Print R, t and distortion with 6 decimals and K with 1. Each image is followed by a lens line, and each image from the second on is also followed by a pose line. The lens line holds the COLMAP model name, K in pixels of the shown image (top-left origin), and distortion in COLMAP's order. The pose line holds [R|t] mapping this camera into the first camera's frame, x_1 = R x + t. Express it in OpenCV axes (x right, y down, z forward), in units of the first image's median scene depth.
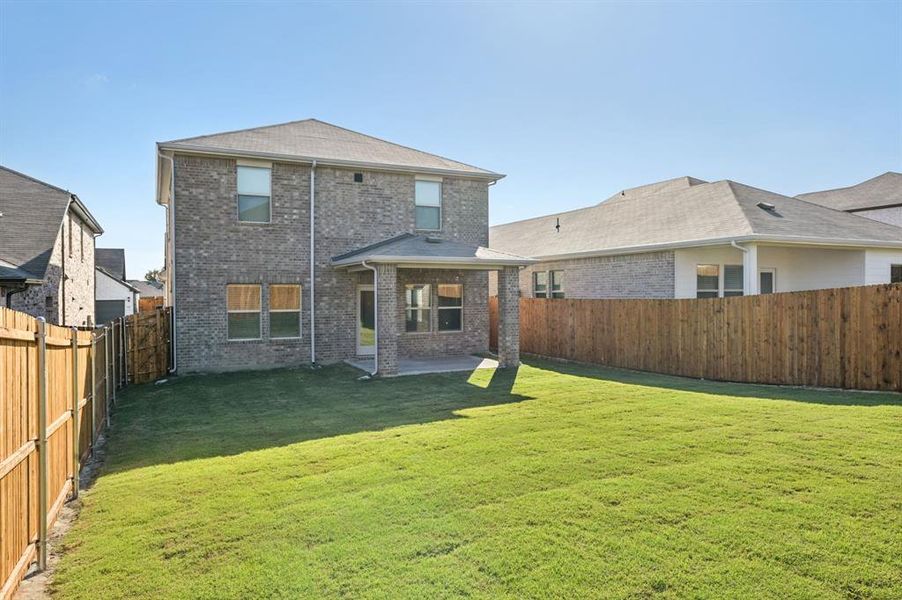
lens RADIAL K [[670.8, 0, 492.4], [0, 670.8, 300.0], [0, 0, 1]] dist [0.037781, -0.006017]
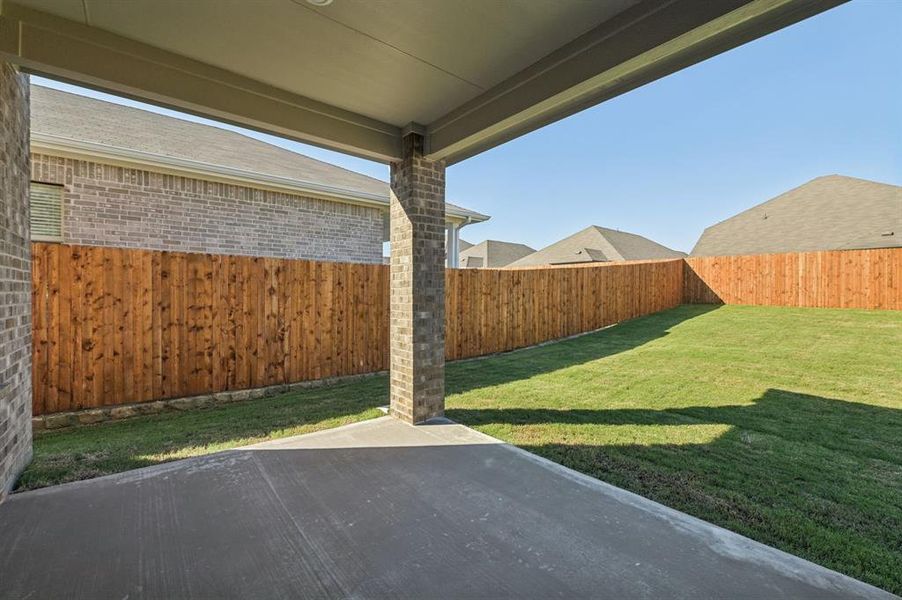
lens RADIAL K [[382.2, 0, 458.1], [0, 382.2, 299.2], [0, 0, 1]] dist [0.010723, 0.000017]
pose [[-0.183115, -0.008957, 0.983051, -0.191683], [0.014256, 0.999829, 0.011766, 0.027825], [-0.982988, 0.016169, -0.182956, 0.990959]]
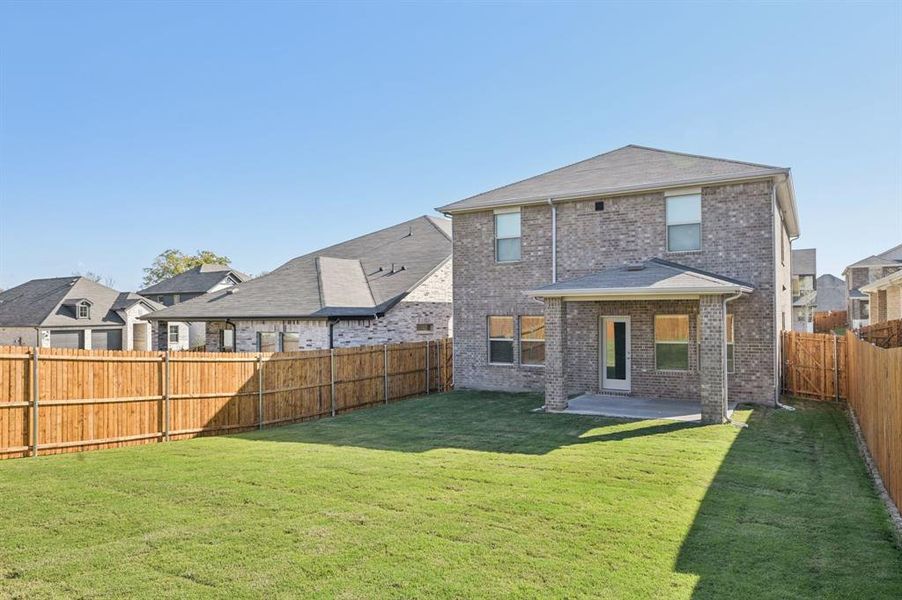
lens RADIAL K [[670.8, 0, 437.1], [0, 670.8, 306.9], [0, 0, 1]] dist [0.037781, -0.006017]
pose [[0.485099, -0.005933, -0.874439, 0.544776], [-0.003807, 0.999953, -0.008896, -0.026774], [0.874451, 0.007644, 0.485053, 0.326698]]
